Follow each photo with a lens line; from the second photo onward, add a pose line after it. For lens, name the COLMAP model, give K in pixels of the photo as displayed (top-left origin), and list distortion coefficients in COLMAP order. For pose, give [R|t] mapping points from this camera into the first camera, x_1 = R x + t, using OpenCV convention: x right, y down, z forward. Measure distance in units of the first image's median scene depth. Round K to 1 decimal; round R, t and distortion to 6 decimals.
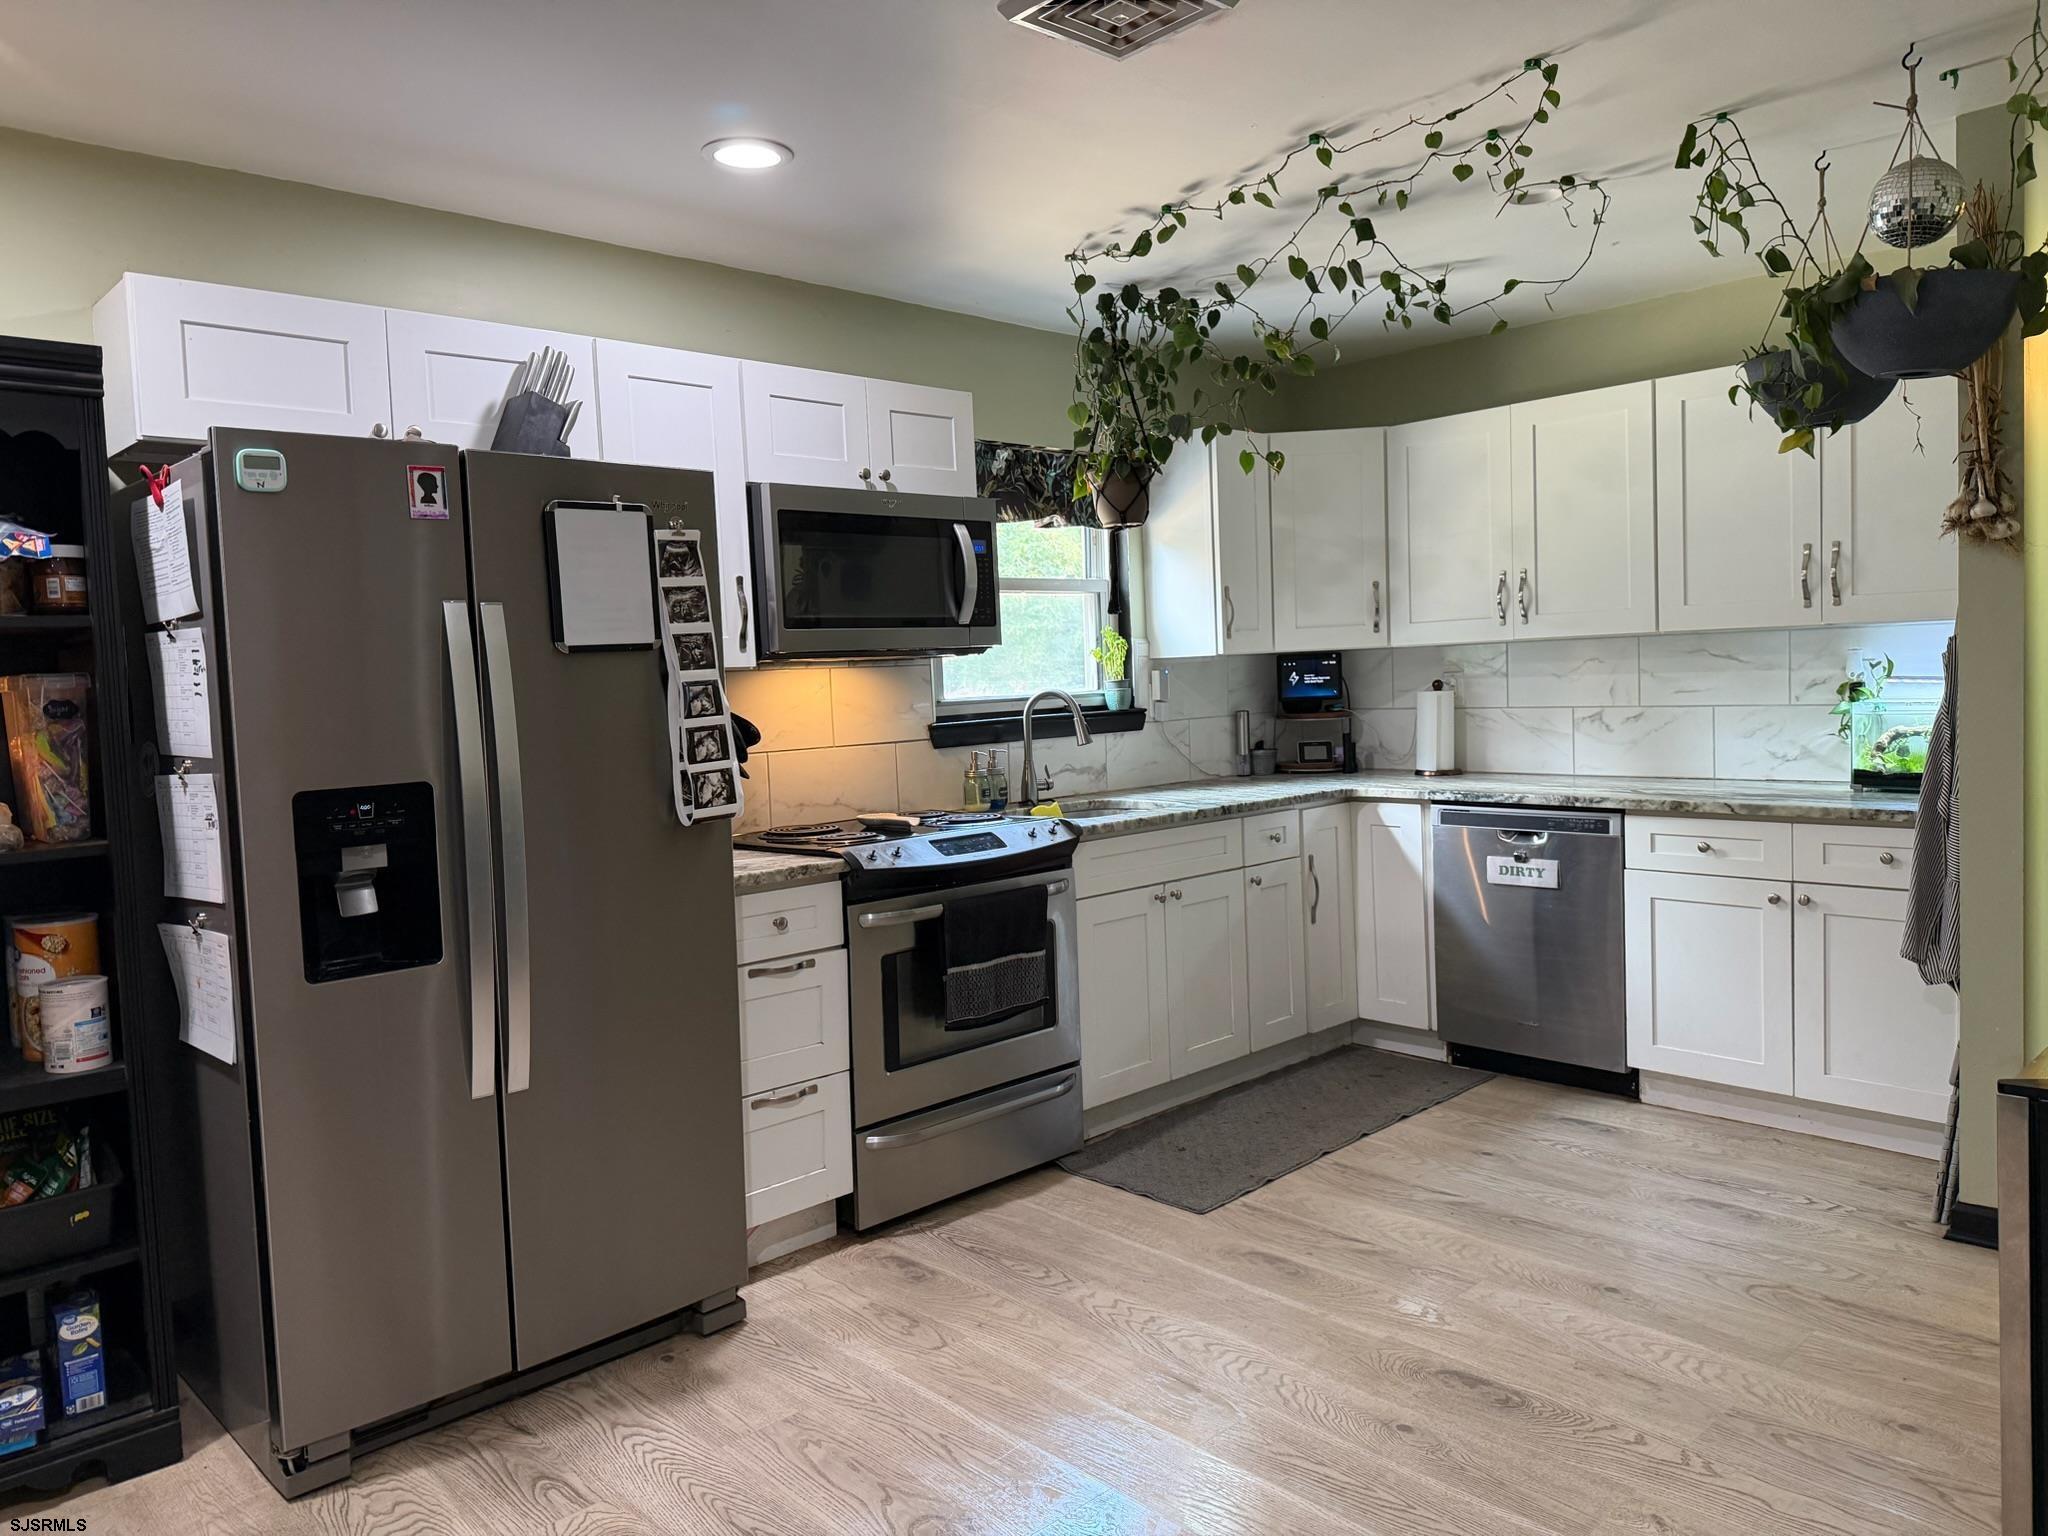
lens RADIAL K [[1427.0, 0, 1007.8], [0, 1427.0, 765.8], [0, 0, 1]] dist [0.059534, -0.075436]
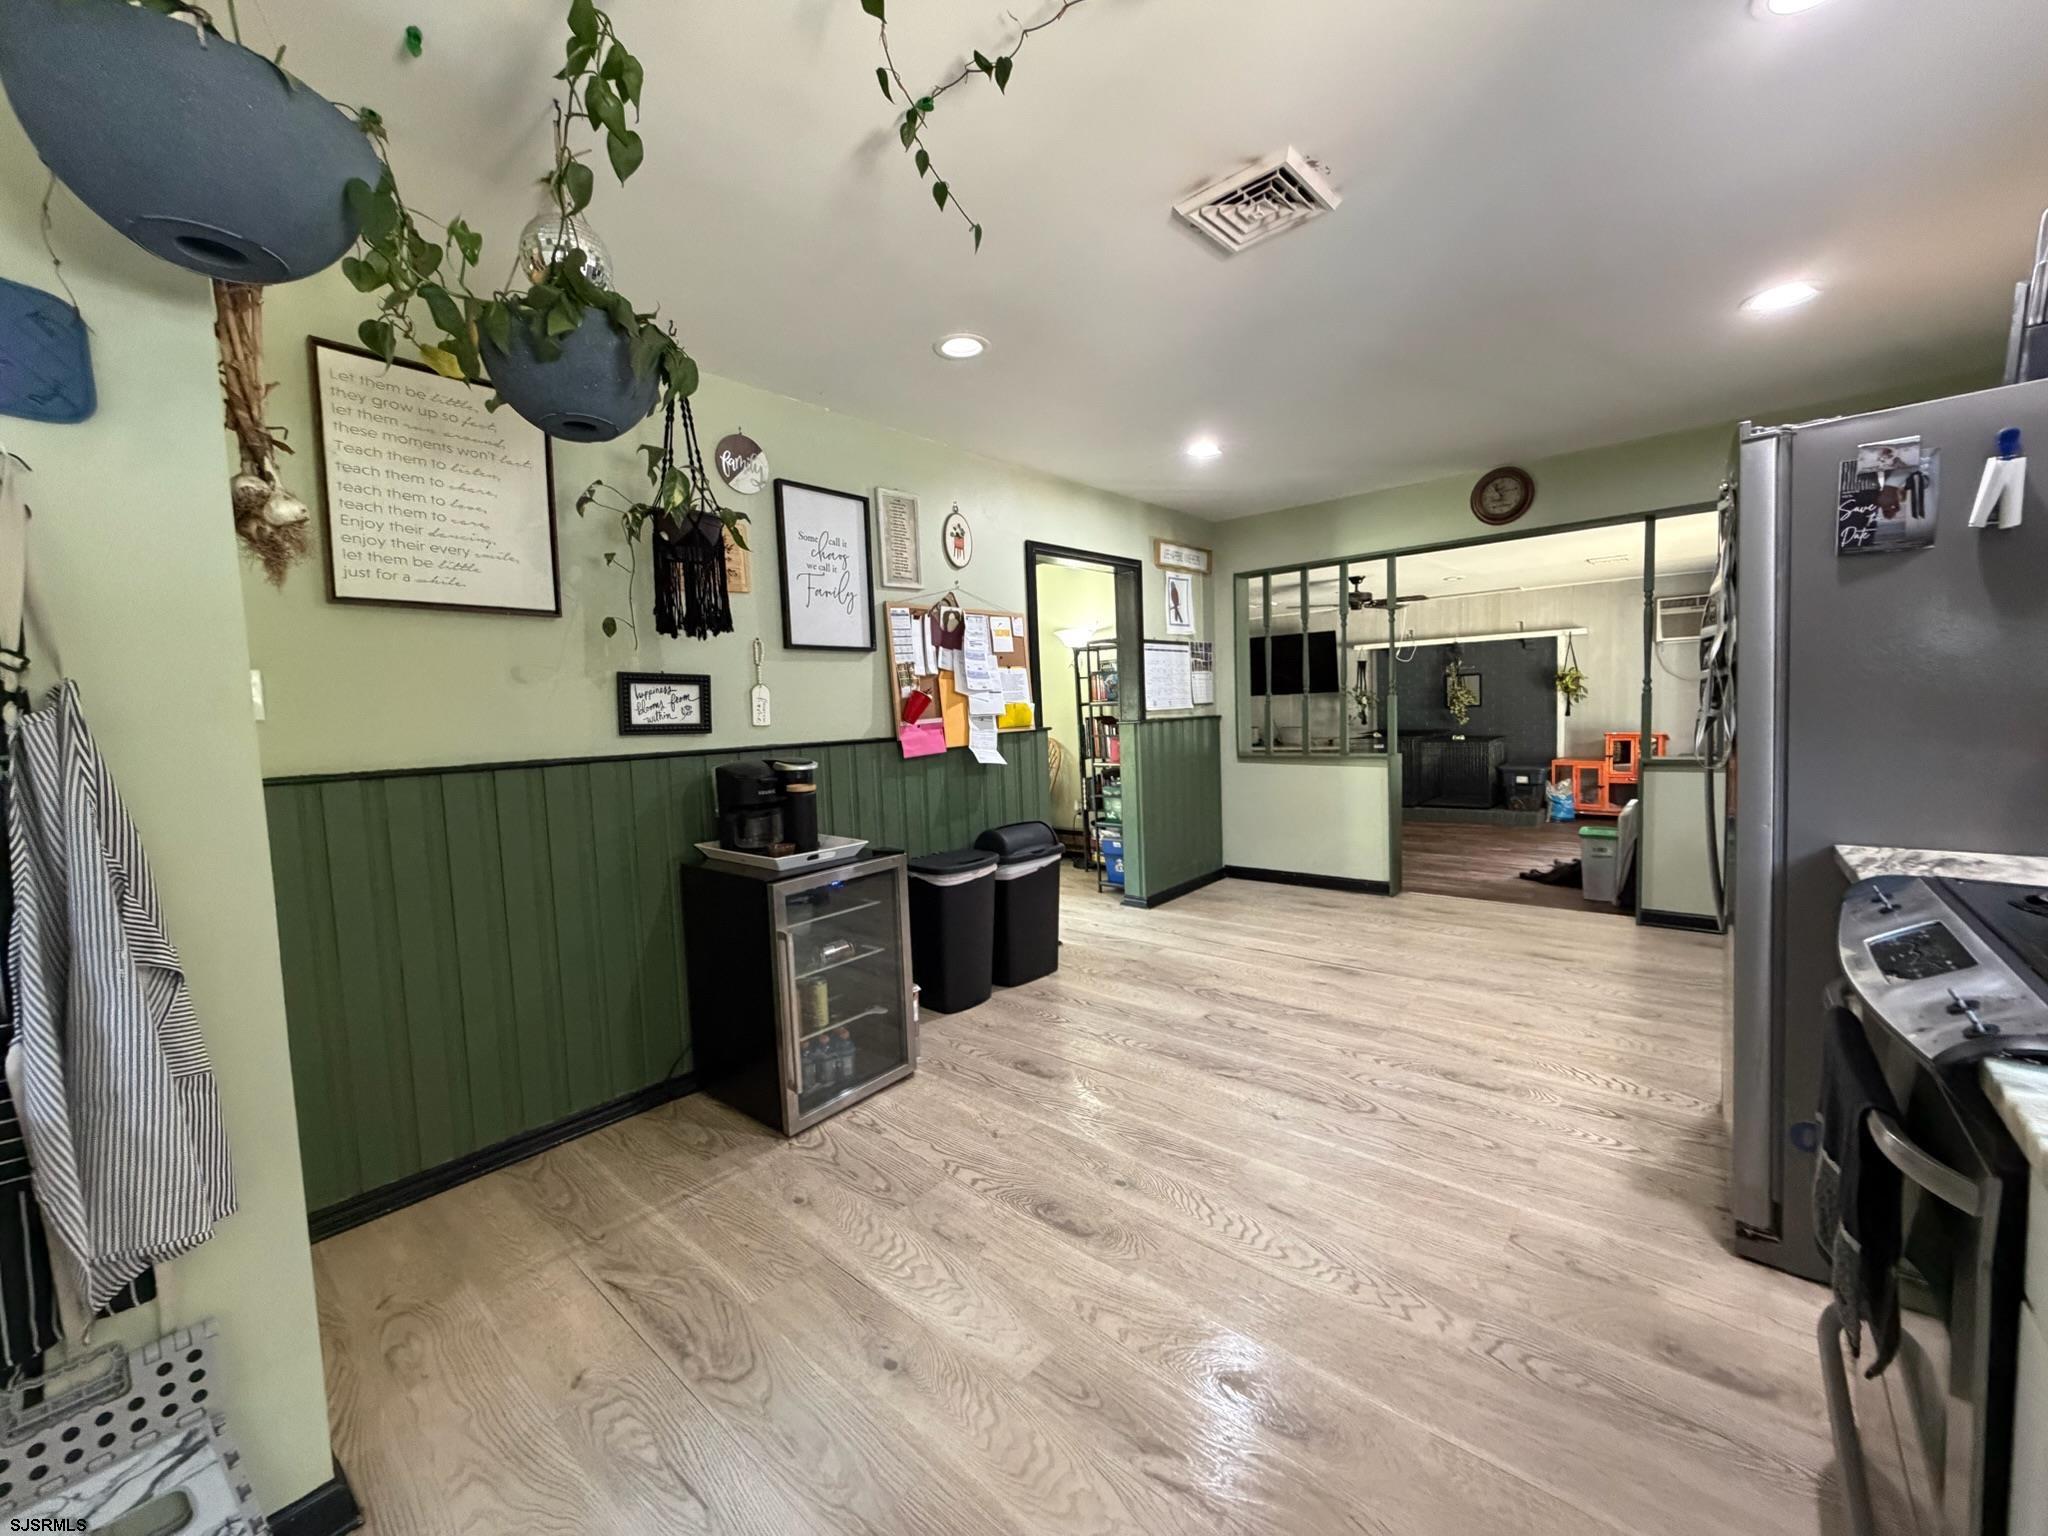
lens RADIAL K [[815.5, 0, 1018.8], [0, 815.5, 768.1], [0, 0, 1]] dist [-0.002556, -0.000071]
pose [[-0.991045, 0.087388, -0.100959, 0.283356], [0.072895, 0.987569, 0.139263, -0.062261], [0.111874, 0.130656, -0.985095, 1.169204]]
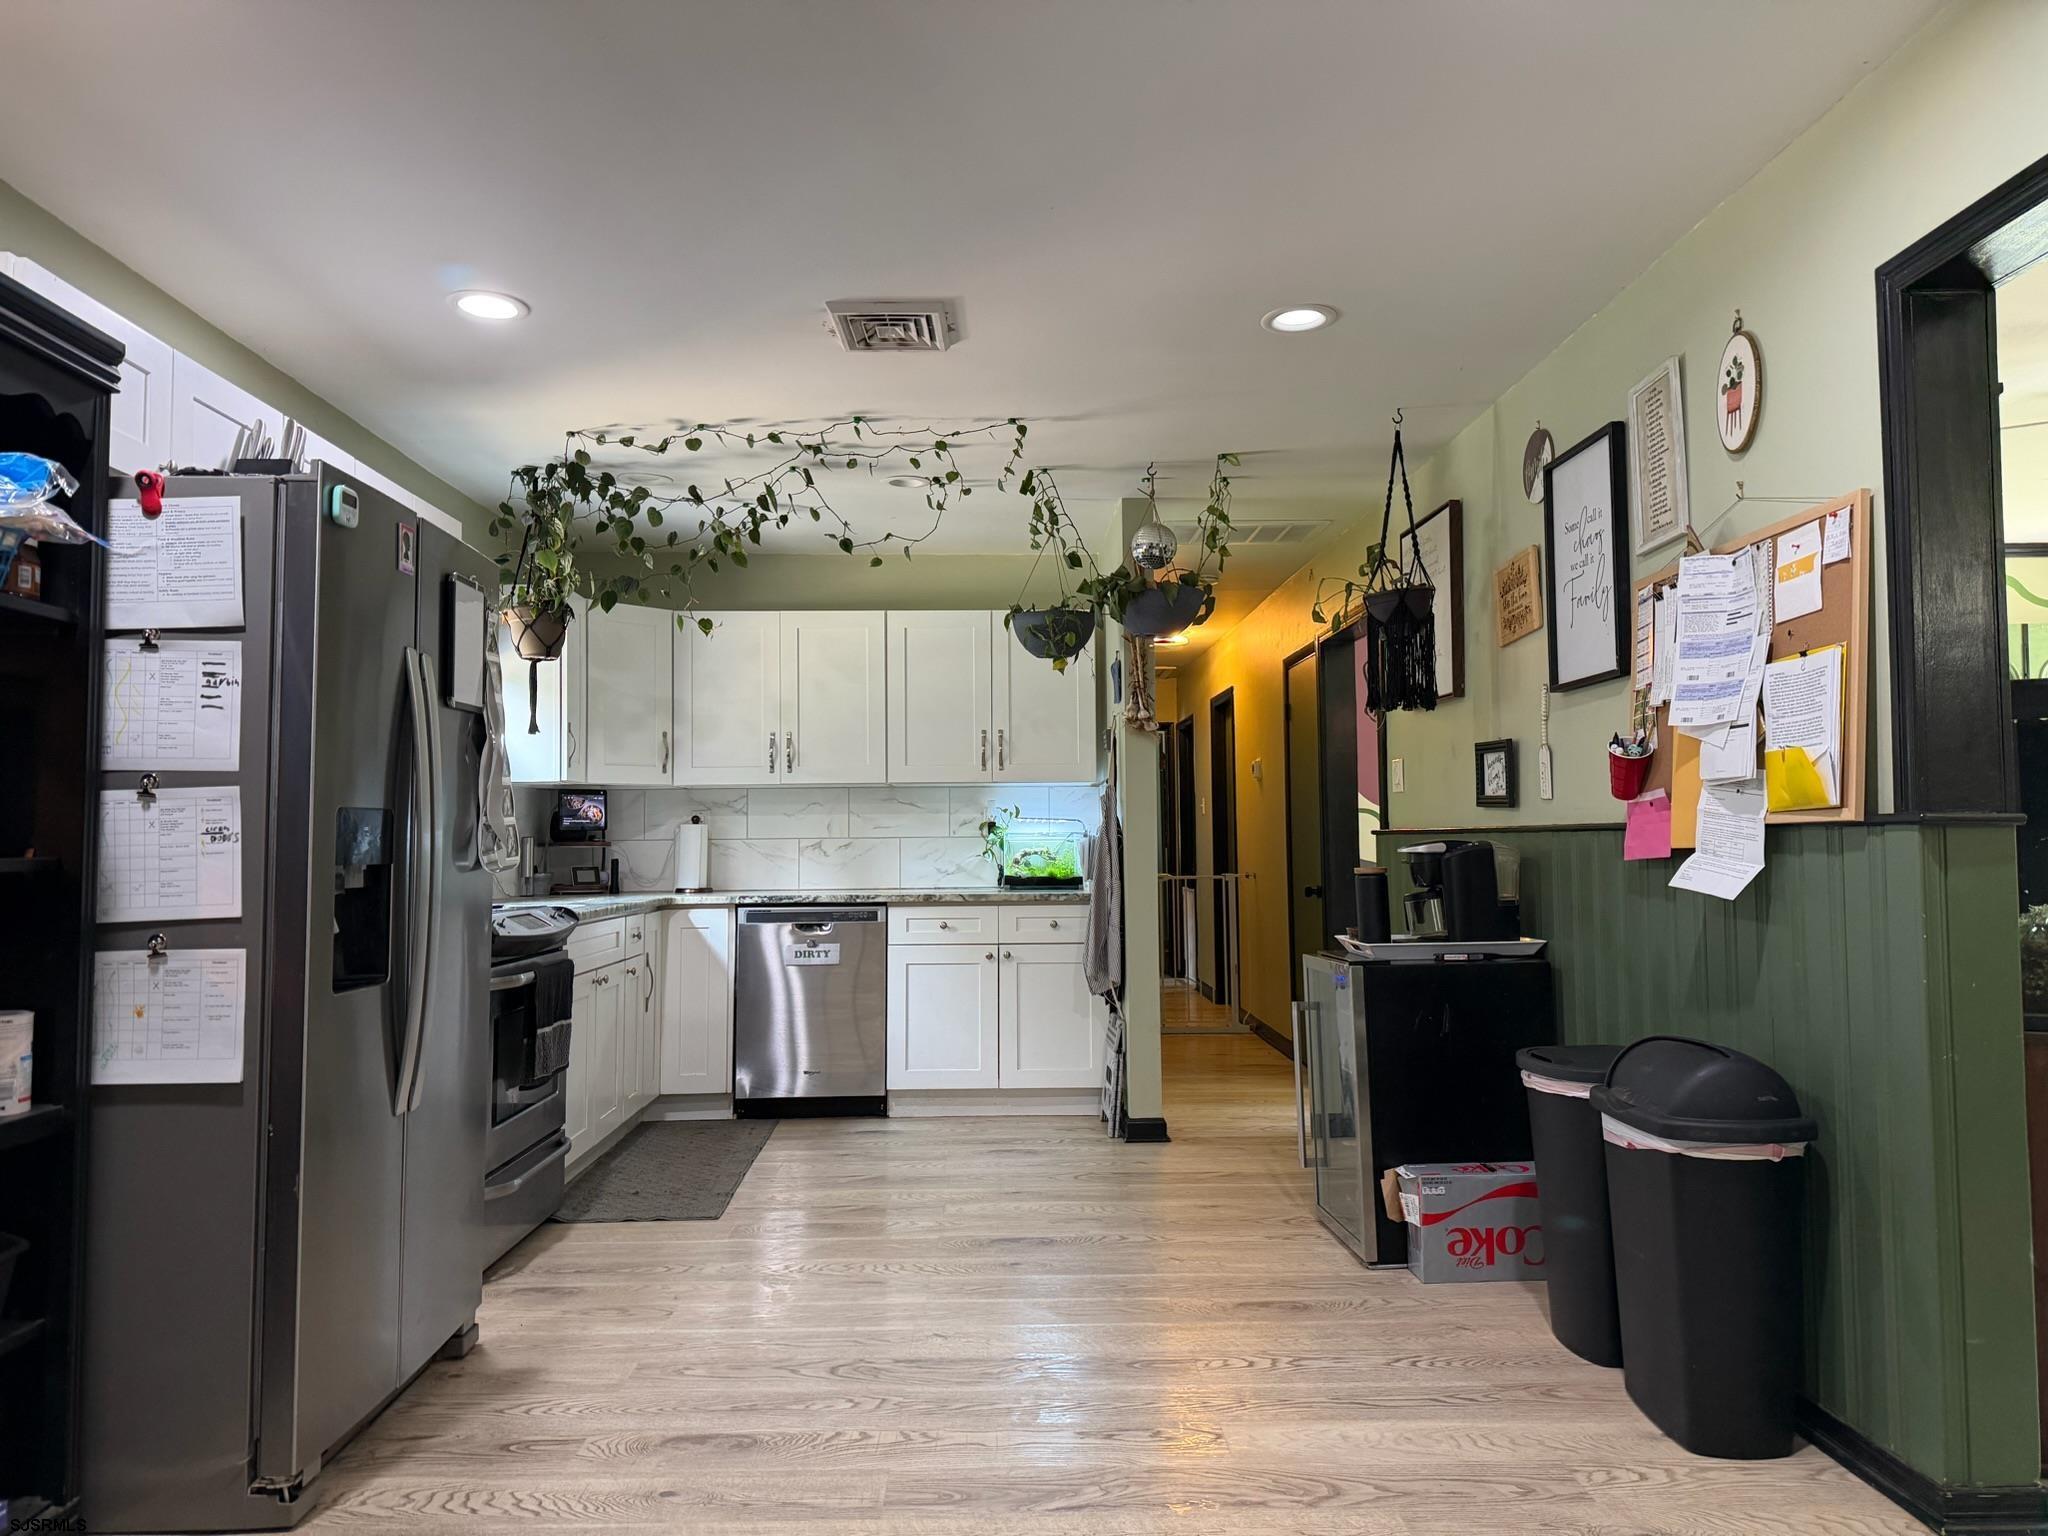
lens RADIAL K [[1427.0, 0, 1013.2], [0, 1427.0, 768.8], [0, 0, 1]] dist [0.059534, -0.075436]
pose [[0.669319, 0.072270, 0.739452, -0.587942], [0.030874, 0.991693, -0.124869, 0.085514], [-0.742333, 0.106407, 0.661528, -0.040786]]
